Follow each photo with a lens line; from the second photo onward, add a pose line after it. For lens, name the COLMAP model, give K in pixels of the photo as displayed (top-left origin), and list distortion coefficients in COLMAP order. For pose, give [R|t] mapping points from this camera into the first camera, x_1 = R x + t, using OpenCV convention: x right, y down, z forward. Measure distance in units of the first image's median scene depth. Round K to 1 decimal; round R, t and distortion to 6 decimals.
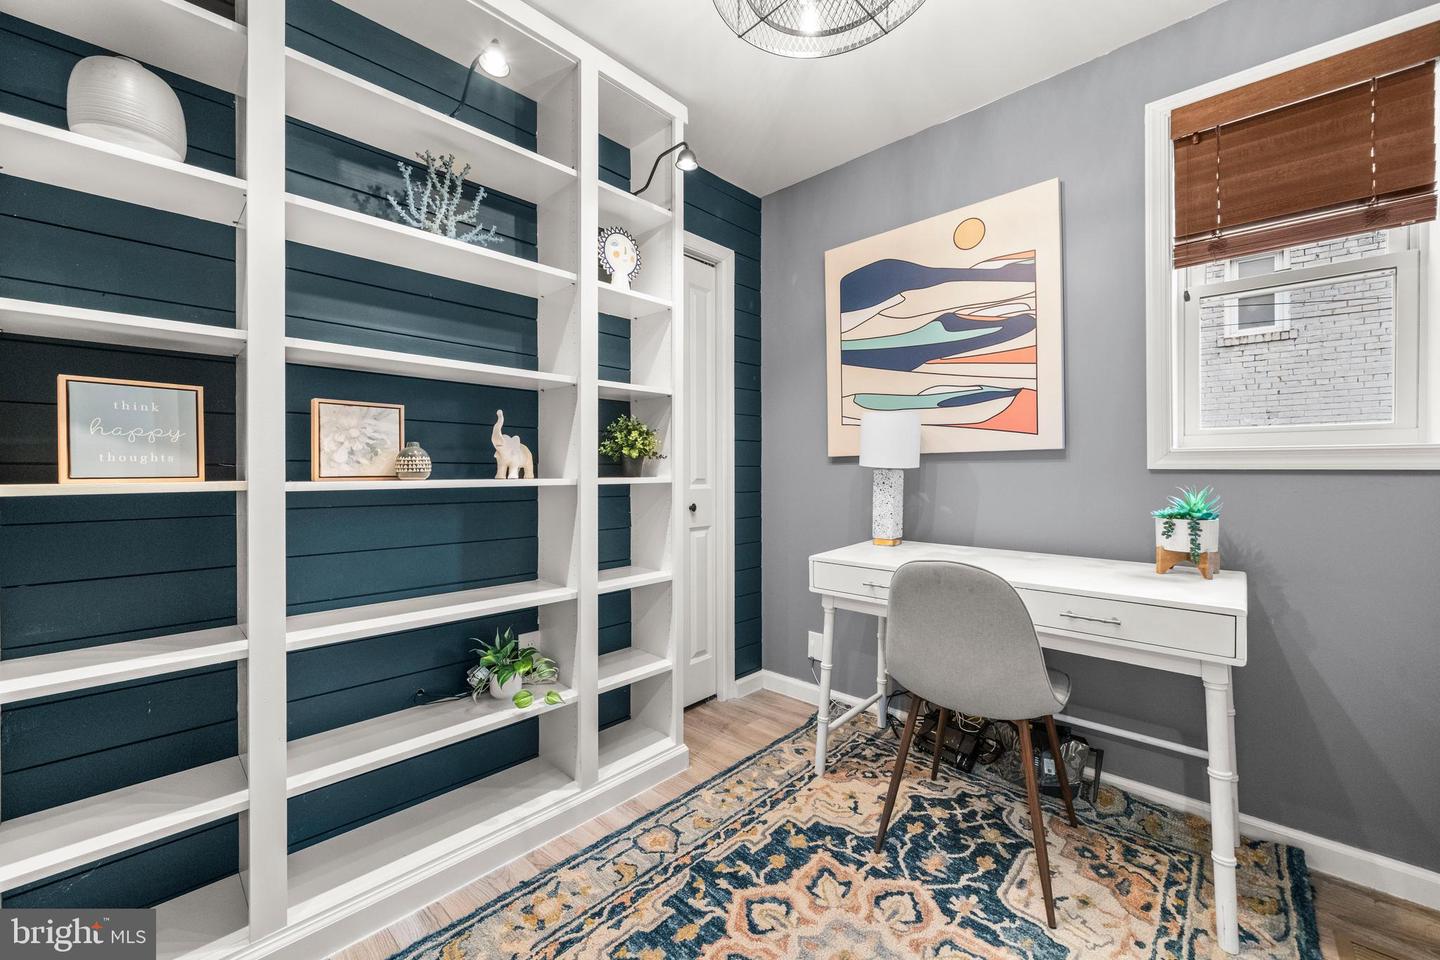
lens RADIAL K [[562.0, 0, 720.8], [0, 562.0, 477.1], [0, 0, 1]] dist [-0.002200, -0.000017]
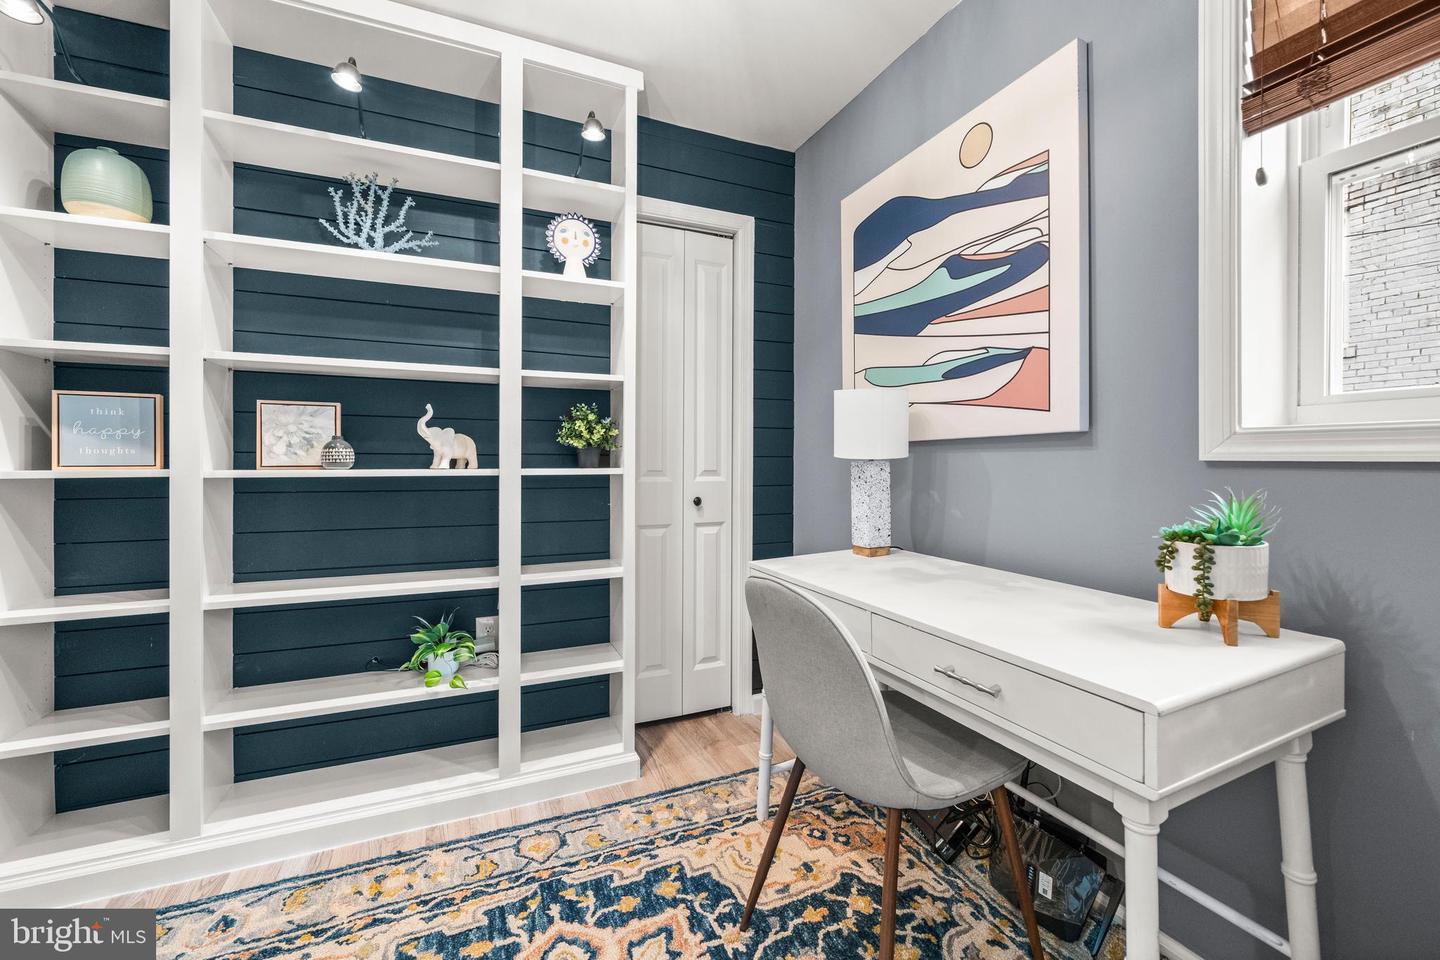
lens RADIAL K [[580.5, 0, 723.2], [0, 580.5, 468.4], [0, 0, 1]] dist [-0.003564, 0.001023]
pose [[0.924328, 0.006889, -0.381536, 0.520910], [-0.006358, 0.999976, 0.002651, -0.003803], [0.381545, -0.000025, 0.924350, 0.191660]]
